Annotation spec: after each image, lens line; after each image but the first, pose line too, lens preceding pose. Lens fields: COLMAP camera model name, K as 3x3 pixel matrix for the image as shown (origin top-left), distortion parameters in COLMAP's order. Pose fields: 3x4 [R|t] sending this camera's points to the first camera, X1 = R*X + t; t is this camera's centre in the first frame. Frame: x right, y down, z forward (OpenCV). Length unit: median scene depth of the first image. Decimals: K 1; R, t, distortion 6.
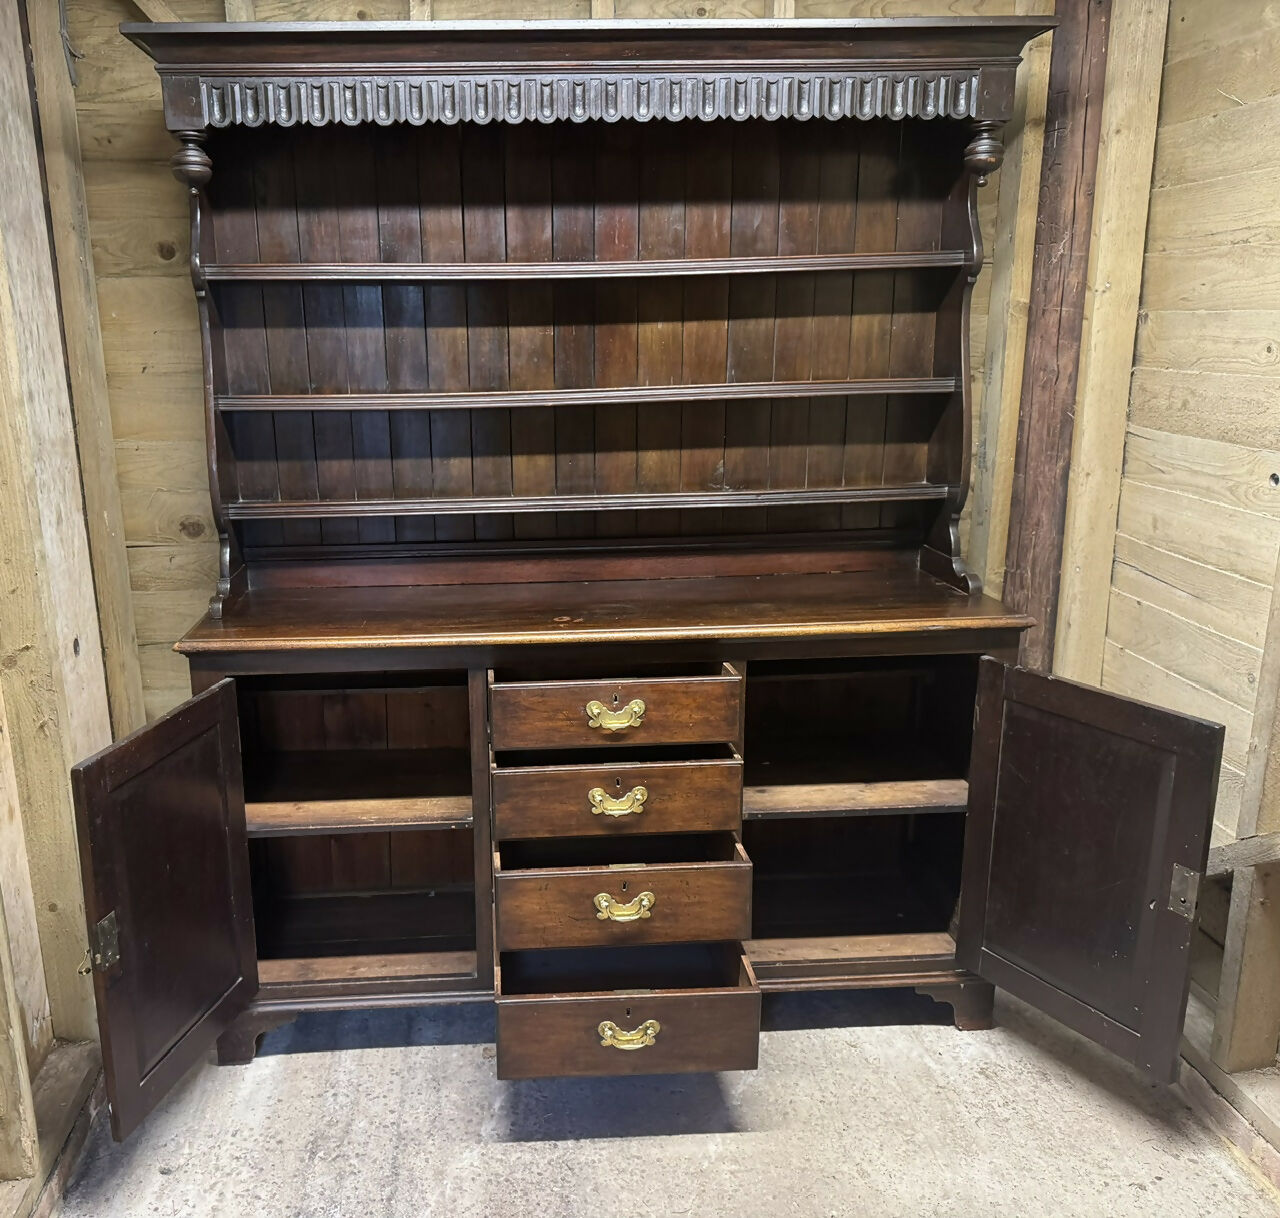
lens RADIAL K [[1167.6, 0, 524.4], [0, 1167.6, 607.6], [0, 0, 1]] dist [0.034097, -0.040905]
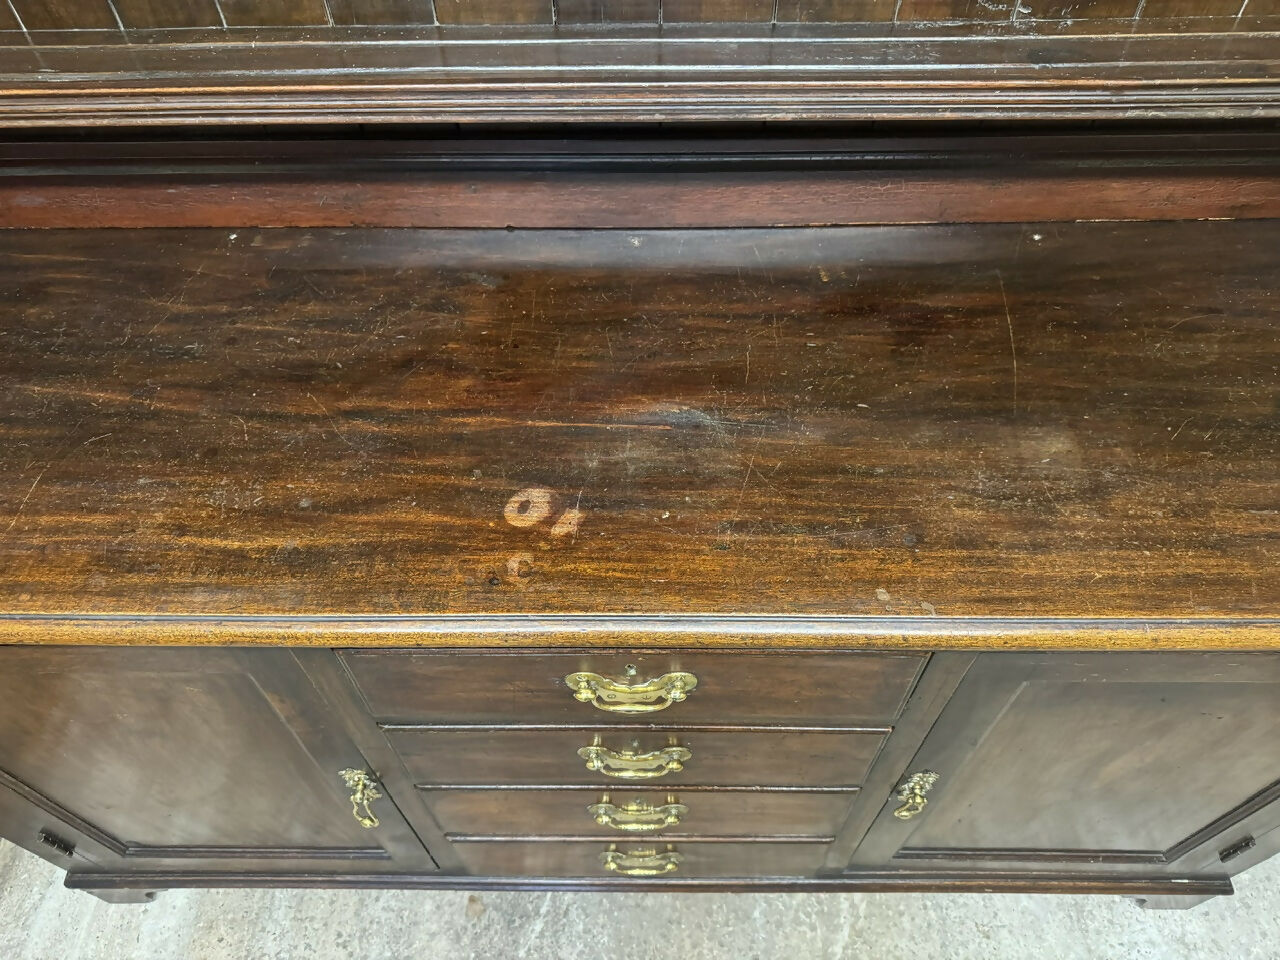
lens RADIAL K [[907.7, 0, 640.0], [0, 907.7, 476.5], [0, 0, 1]] dist [0.036756, -0.042639]
pose [[0.998335, 0.048353, -0.031445, 0.075361], [-0.017459, 0.772934, 0.634246, -0.182667], [0.054972, -0.632641, 0.772491, 0.727881]]
